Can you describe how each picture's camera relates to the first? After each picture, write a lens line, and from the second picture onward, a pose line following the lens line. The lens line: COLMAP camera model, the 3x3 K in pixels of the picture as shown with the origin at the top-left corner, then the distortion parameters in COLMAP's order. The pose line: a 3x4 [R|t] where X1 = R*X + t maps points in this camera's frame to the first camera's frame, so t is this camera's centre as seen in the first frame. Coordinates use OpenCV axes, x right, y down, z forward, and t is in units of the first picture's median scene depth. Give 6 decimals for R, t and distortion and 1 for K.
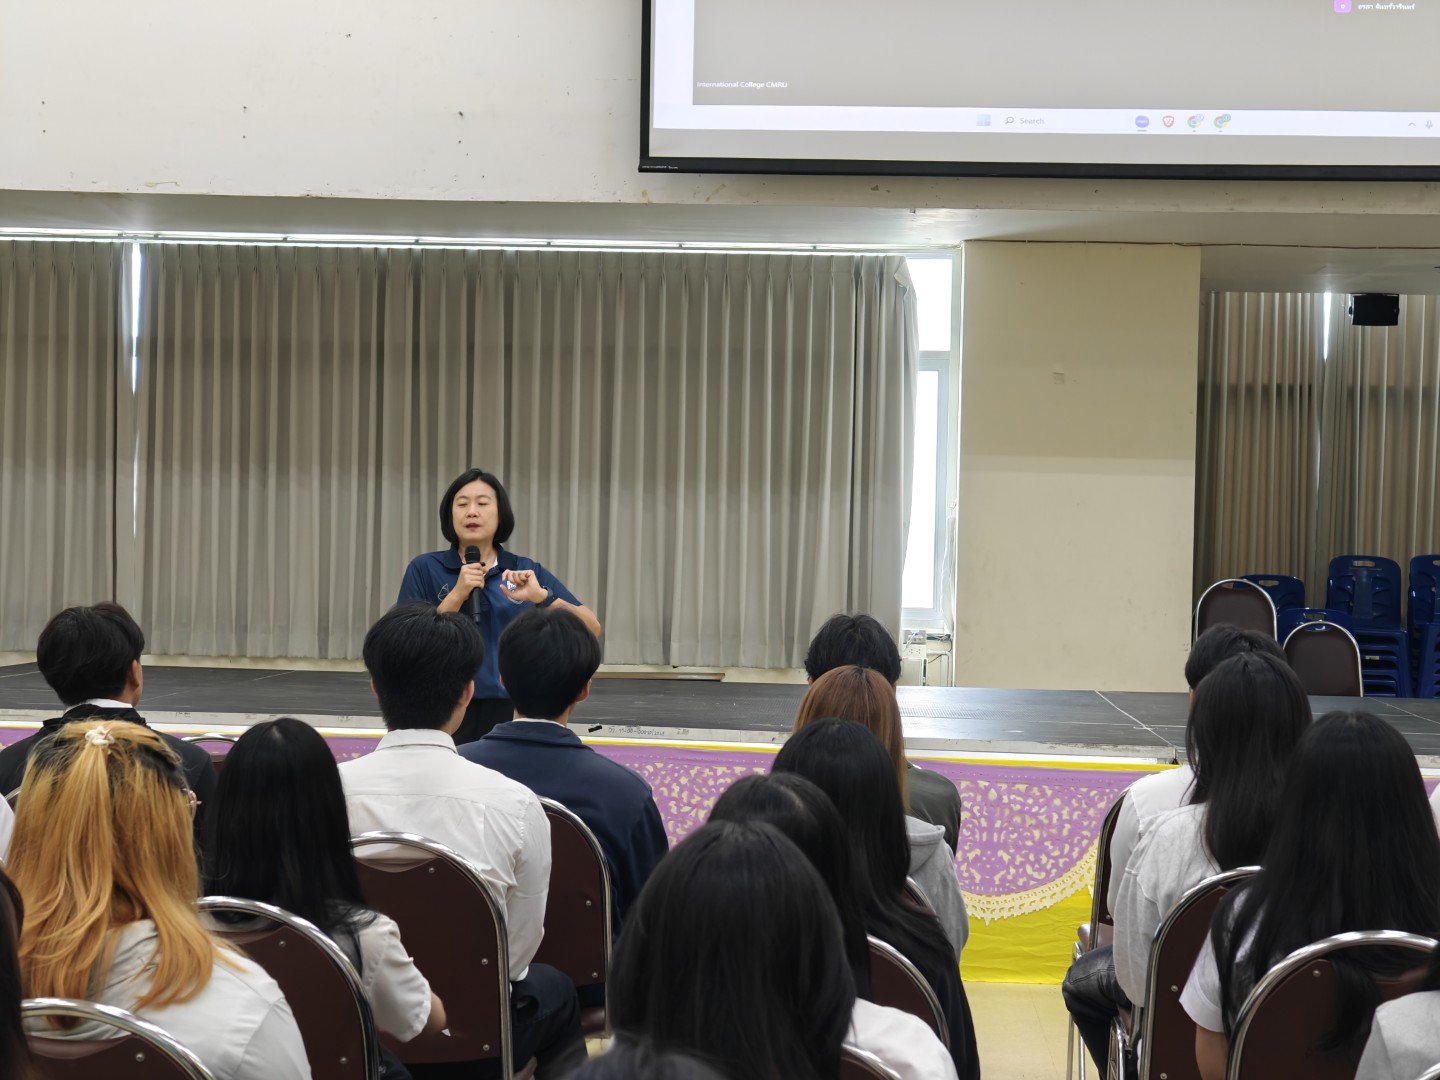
lens RADIAL K [[3008.5, 0, 729.0], [0, 3008.5, 540.4], [0, 0, 1]] dist [0.145882, -0.005556]
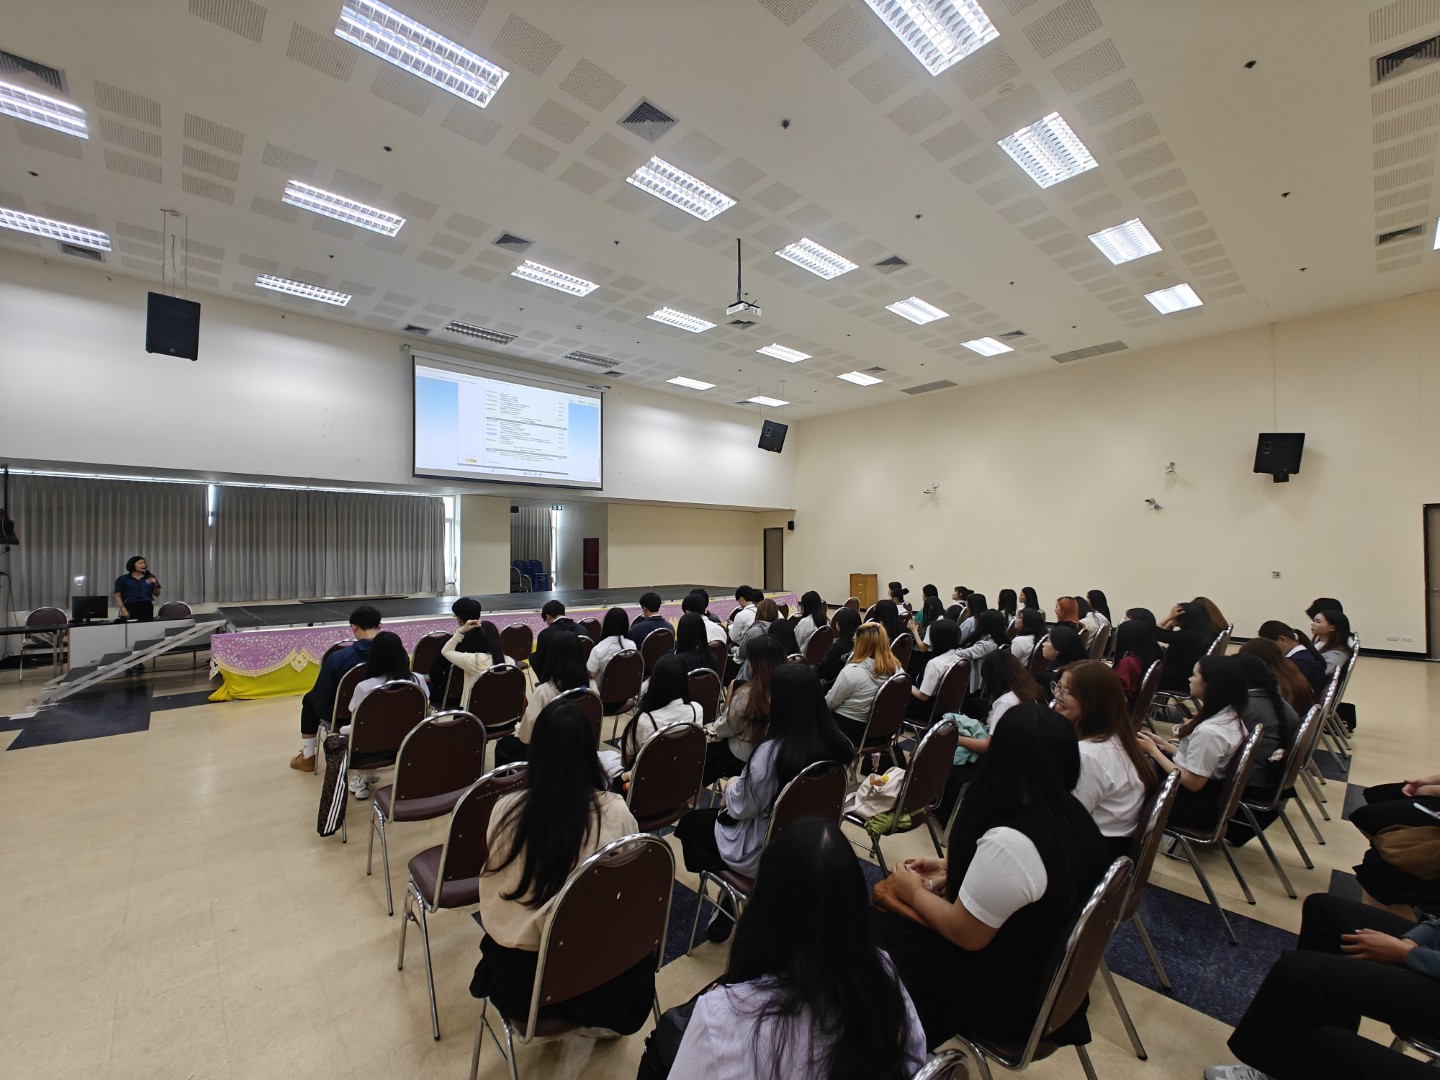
lens RADIAL K [[597.3, 0, 720.0], [0, 597.3, 540.0], [0, 0, 1]] dist [0.002809, 0.000527]
pose [[0.702669, -0.011743, 0.711420, -0.342615], [0.019684, 0.999802, -0.002939, -0.025558], [-0.711244, 0.016069, 0.702761, 0.120347]]
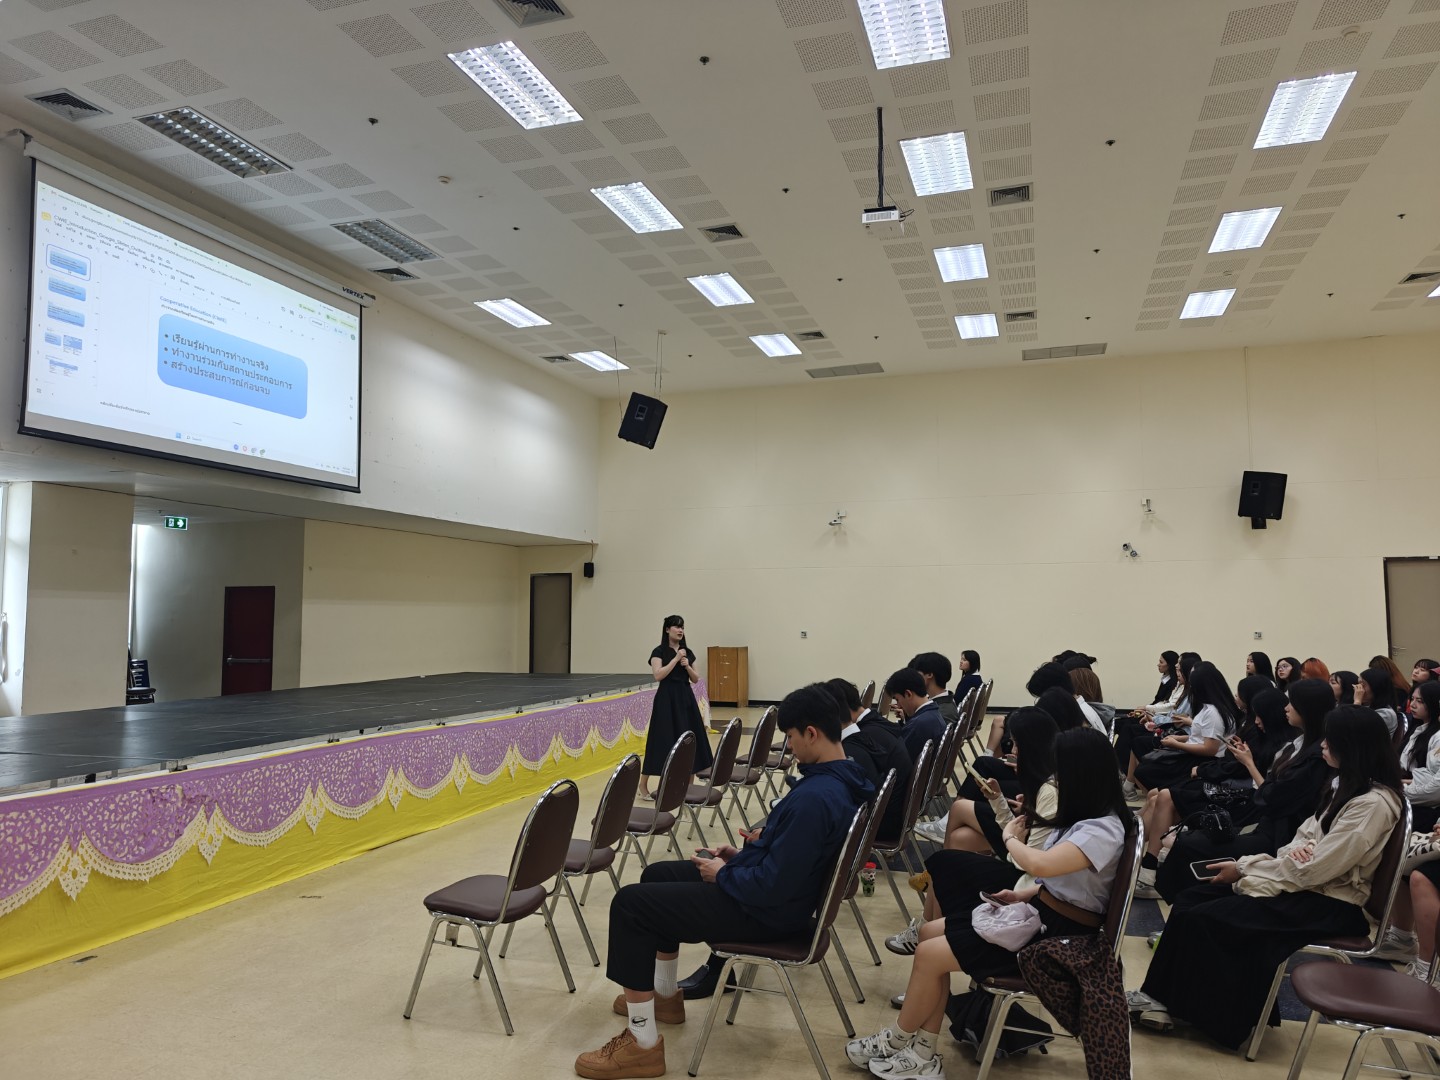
lens RADIAL K [[979.5, 0, 727.7], [0, 979.5, 547.9], [0, 0, 1]] dist [0.040842, -0.035589]
pose [[0.257314, 0.044401, 0.965307, -0.522246], [0.014909, 0.998643, -0.049908, -0.019350], [-0.966213, 0.027234, 0.256303, 0.470477]]
